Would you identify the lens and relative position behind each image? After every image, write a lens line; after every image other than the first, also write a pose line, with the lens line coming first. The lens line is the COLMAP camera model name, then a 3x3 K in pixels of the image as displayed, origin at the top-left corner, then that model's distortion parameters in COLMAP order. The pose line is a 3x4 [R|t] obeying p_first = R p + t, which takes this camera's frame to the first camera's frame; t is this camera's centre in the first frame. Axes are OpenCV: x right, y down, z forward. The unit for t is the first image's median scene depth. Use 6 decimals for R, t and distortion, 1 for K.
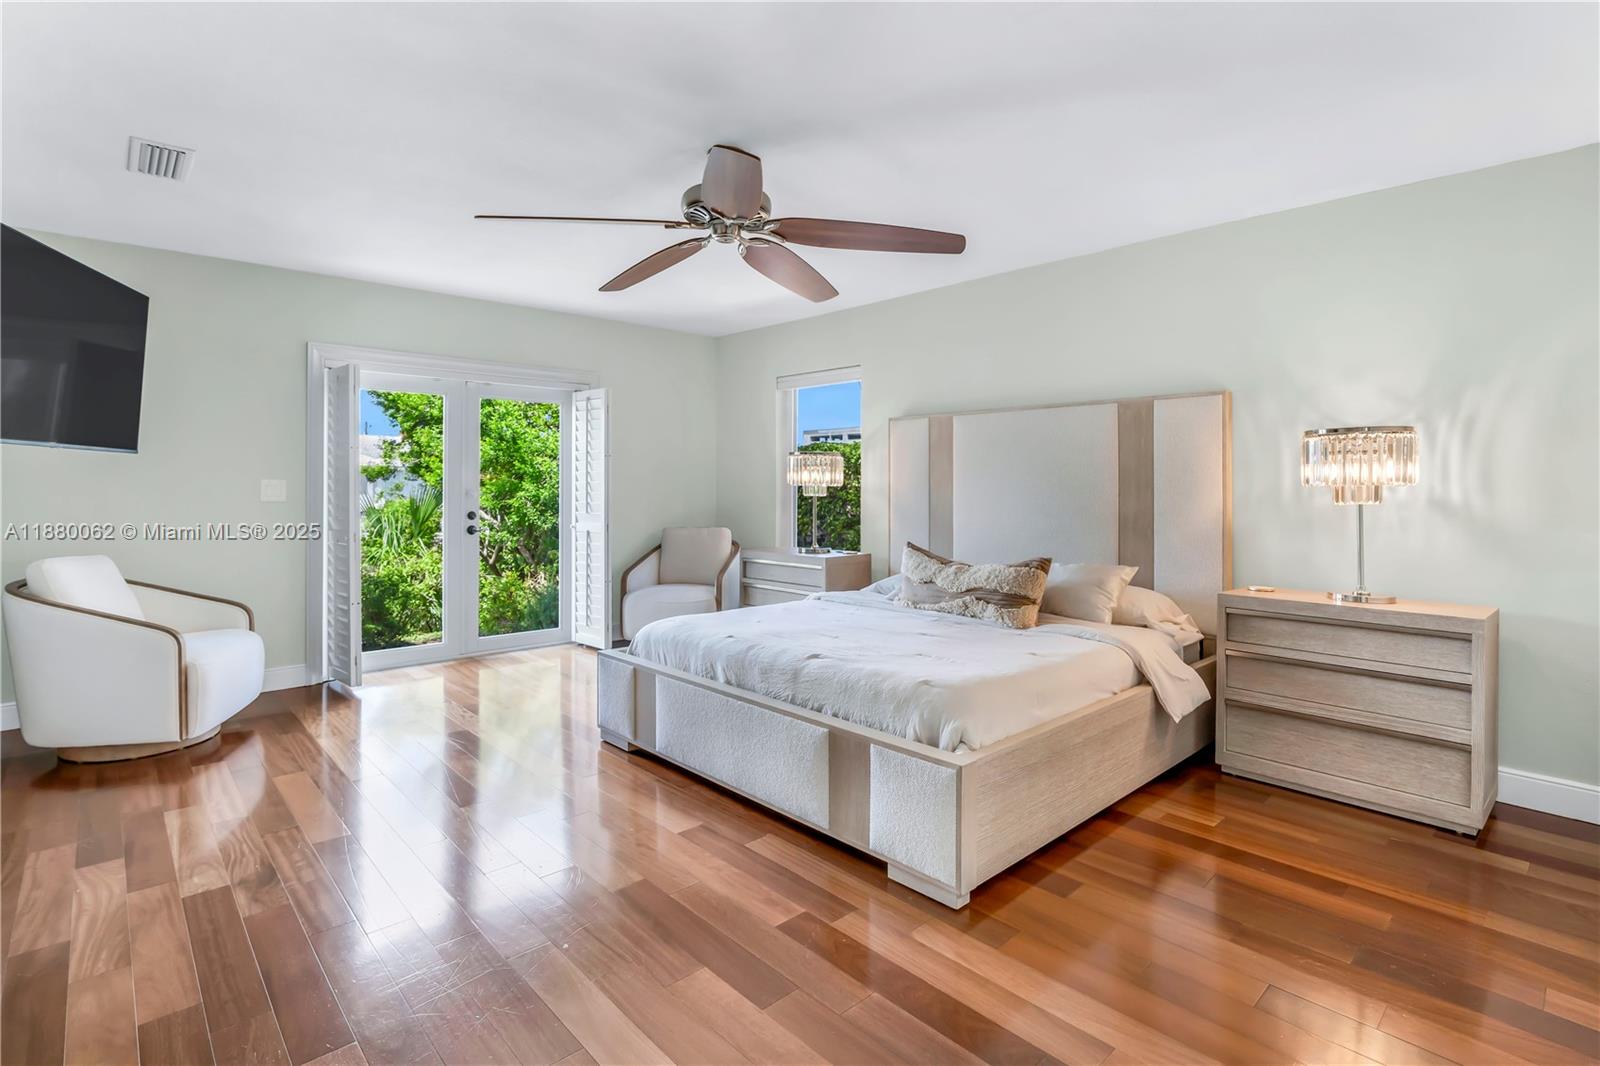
lens RADIAL K [[767.5, 0, 800.3], [0, 767.5, 496.4], [0, 0, 1]] dist [-0.044707, 0.000050]
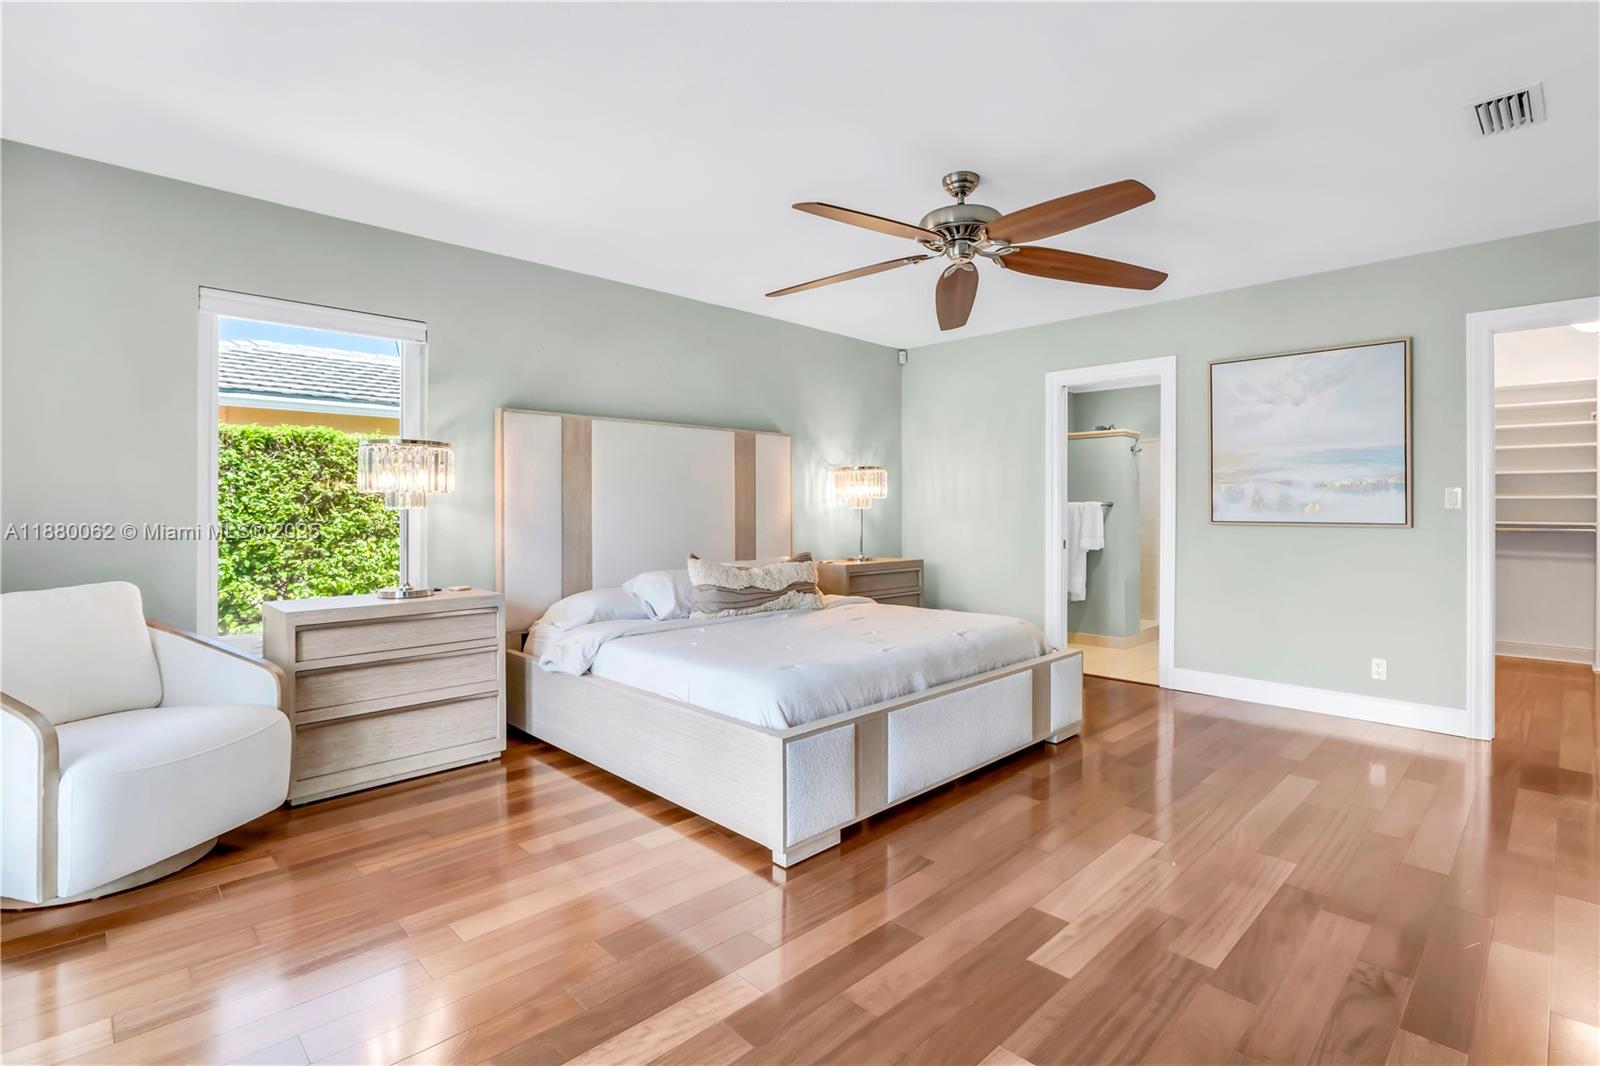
lens RADIAL K [[762.0, 0, 800.5], [0, 762.0, 497.5], [0, 0, 1]] dist [-0.001352, -0.000148]
pose [[-0.026110, 0.002472, 0.999656, -1.045088], [0.000871, 0.999997, -0.002450, -0.010307], [-0.999659, 0.000807, -0.026112, 1.116668]]
